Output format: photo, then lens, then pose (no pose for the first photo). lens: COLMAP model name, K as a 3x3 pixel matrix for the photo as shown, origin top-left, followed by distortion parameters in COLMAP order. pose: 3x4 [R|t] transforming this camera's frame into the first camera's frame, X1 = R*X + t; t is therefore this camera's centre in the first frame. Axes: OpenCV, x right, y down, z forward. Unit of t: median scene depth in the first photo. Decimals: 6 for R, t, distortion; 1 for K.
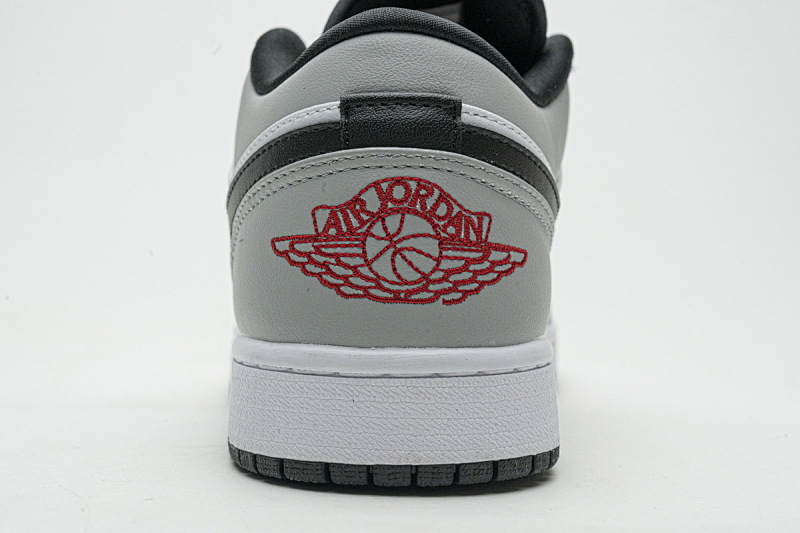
lens RADIAL K [[1519.0, 0, 401.8], [0, 1519.0, 263.6], [0, 0, 1]] dist [0.010636, 0.000000]
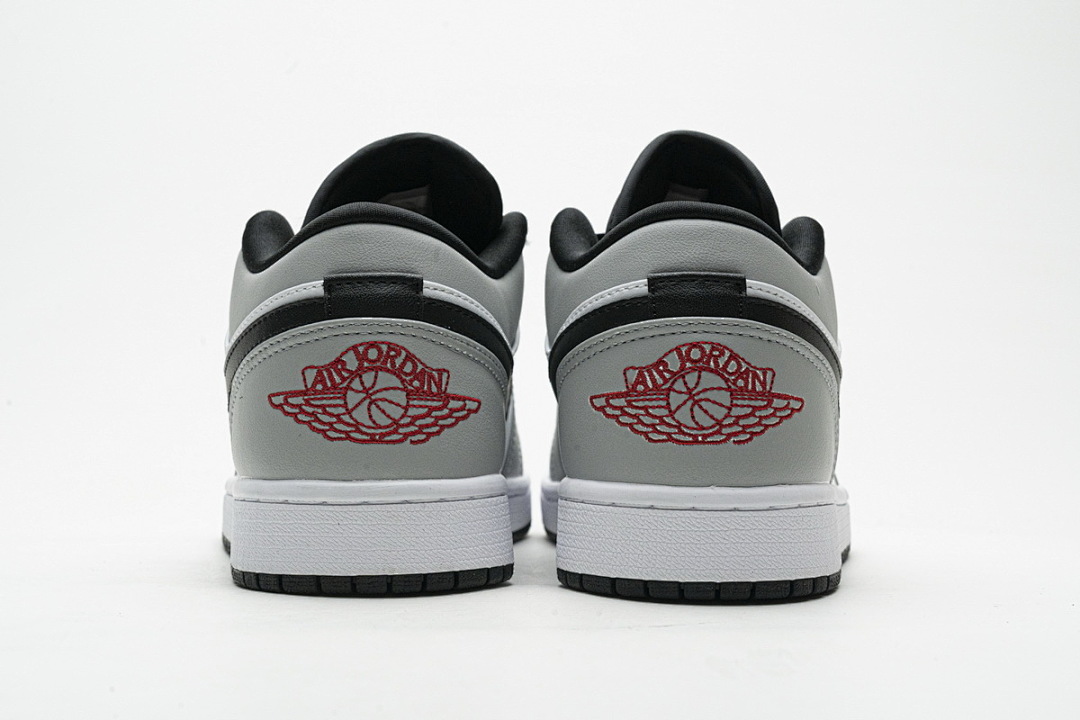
lens RADIAL K [[2050.7, 0, 534.1], [0, 2050.7, 353.3], [0, 0, 1]] dist [0.010636, 0.000000]
pose [[0.997657, -0.019884, 0.065455, 0.019410], [0.023052, 0.998580, -0.048017, 0.034883], [-0.064408, 0.049414, 0.996700, -0.655881]]
